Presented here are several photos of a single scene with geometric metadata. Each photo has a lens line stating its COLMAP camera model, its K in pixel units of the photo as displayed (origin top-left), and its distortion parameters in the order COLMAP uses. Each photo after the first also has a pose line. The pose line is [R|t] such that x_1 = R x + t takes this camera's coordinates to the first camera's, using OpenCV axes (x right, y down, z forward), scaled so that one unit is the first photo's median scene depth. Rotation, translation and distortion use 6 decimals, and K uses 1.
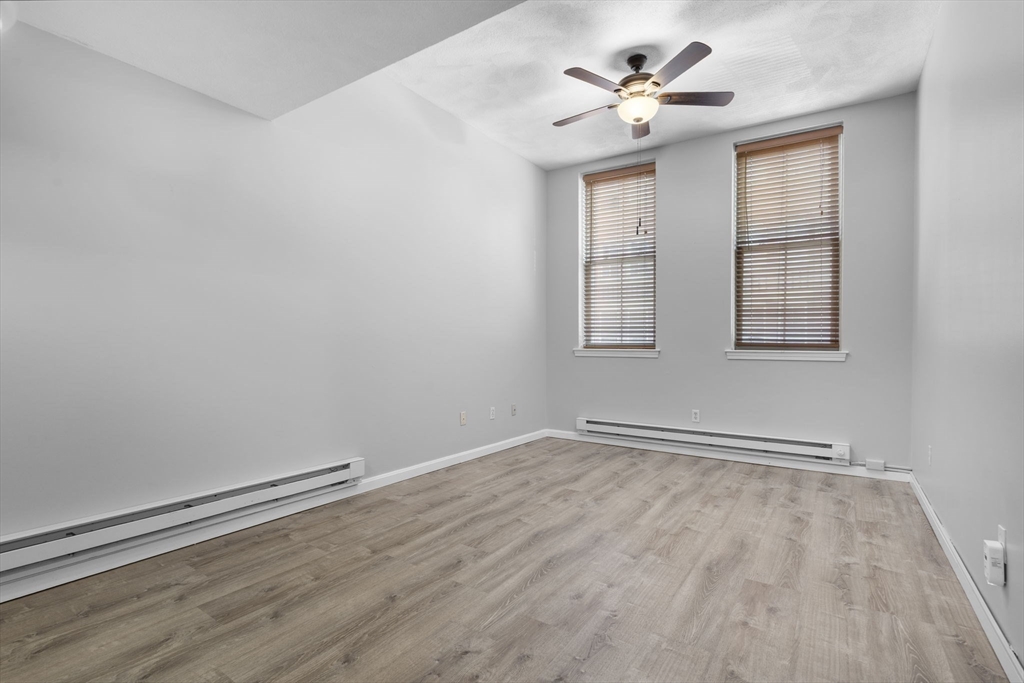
lens RADIAL K [[478.0, 0, 522.8], [0, 478.0, 353.4], [0, 0, 1]] dist [-0.004518, 0.000088]
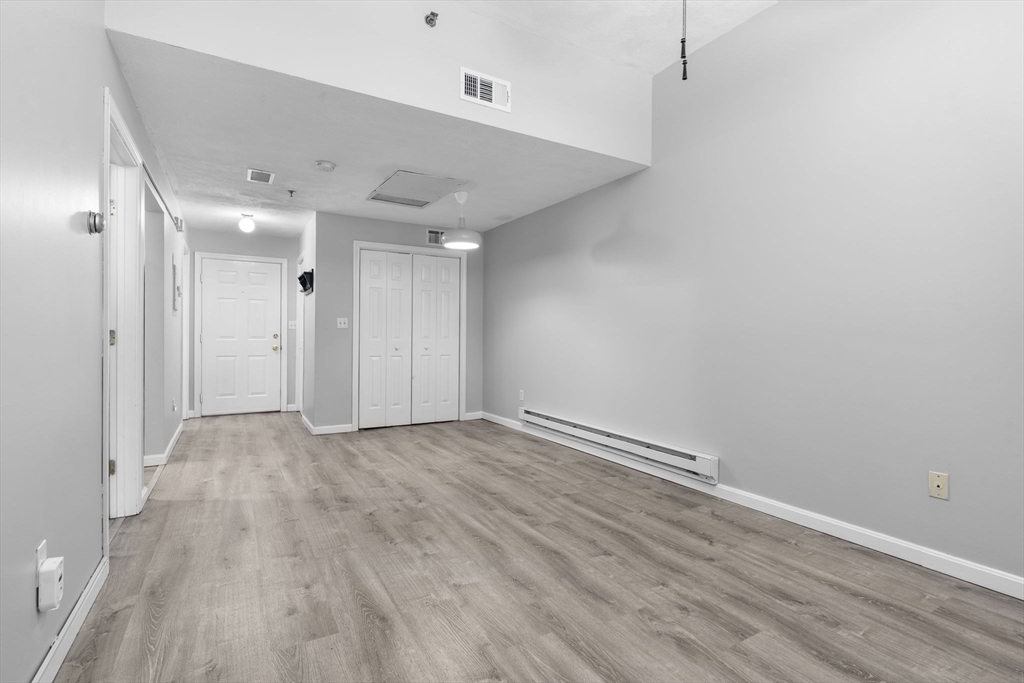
lens RADIAL K [[478.0, 0, 504.6], [0, 478.0, 343.5], [0, 0, 1]] dist [-0.004518, 0.000088]
pose [[-0.450704, 0.006552, -0.892650, 0.704315], [-0.024738, 0.999497, 0.019827, -0.017175], [0.892331, 0.031019, -0.450315, 1.069519]]
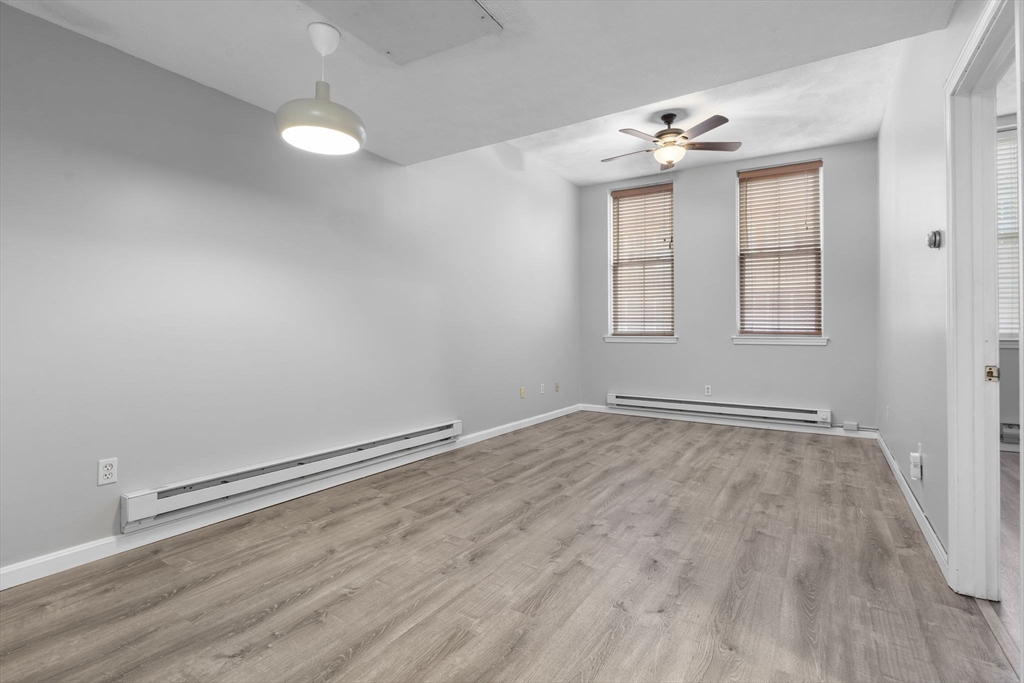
lens RADIAL K [[478.0, 0, 527.6], [0, 478.0, 331.7], [0, 0, 1]] dist [-0.004518, 0.000088]
pose [[0.999538, -0.000342, 0.030390, -0.195781], [0.000959, 0.999794, -0.020279, 0.006448], [-0.030377, 0.020299, 0.999332, -0.304440]]
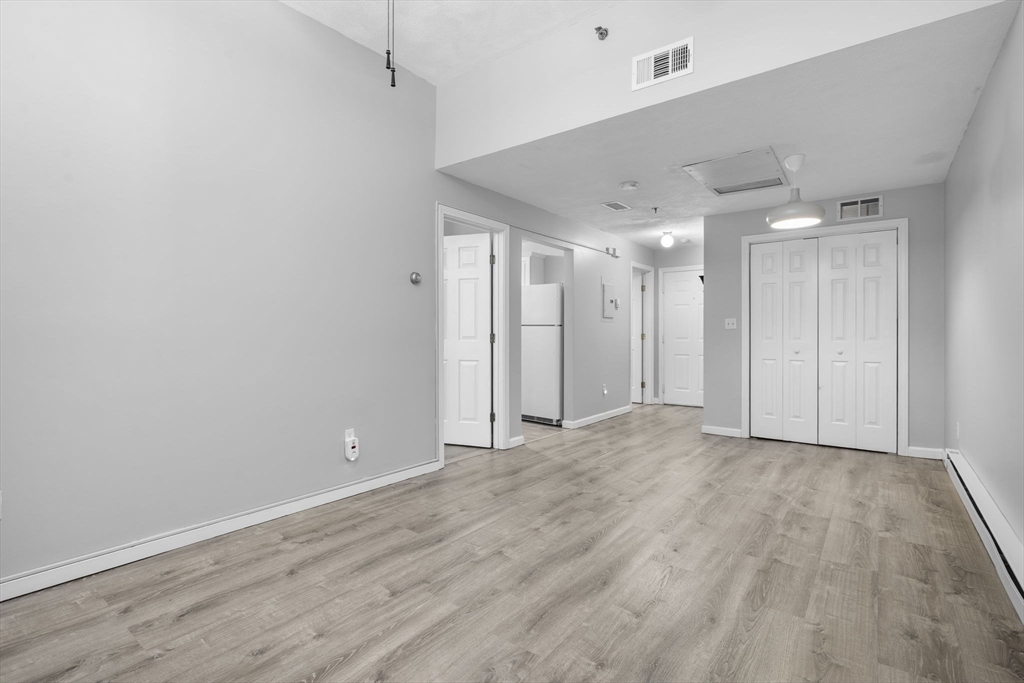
lens RADIAL K [[478.0, 0, 526.0], [0, 478.0, 338.1], [0, 0, 1]] dist [-0.004518, 0.000088]
pose [[-0.998454, -0.006131, 0.055250, 0.094934], [-0.004760, 0.999678, 0.024922, -0.028723], [-0.055385, 0.024621, -0.998161, 1.455922]]
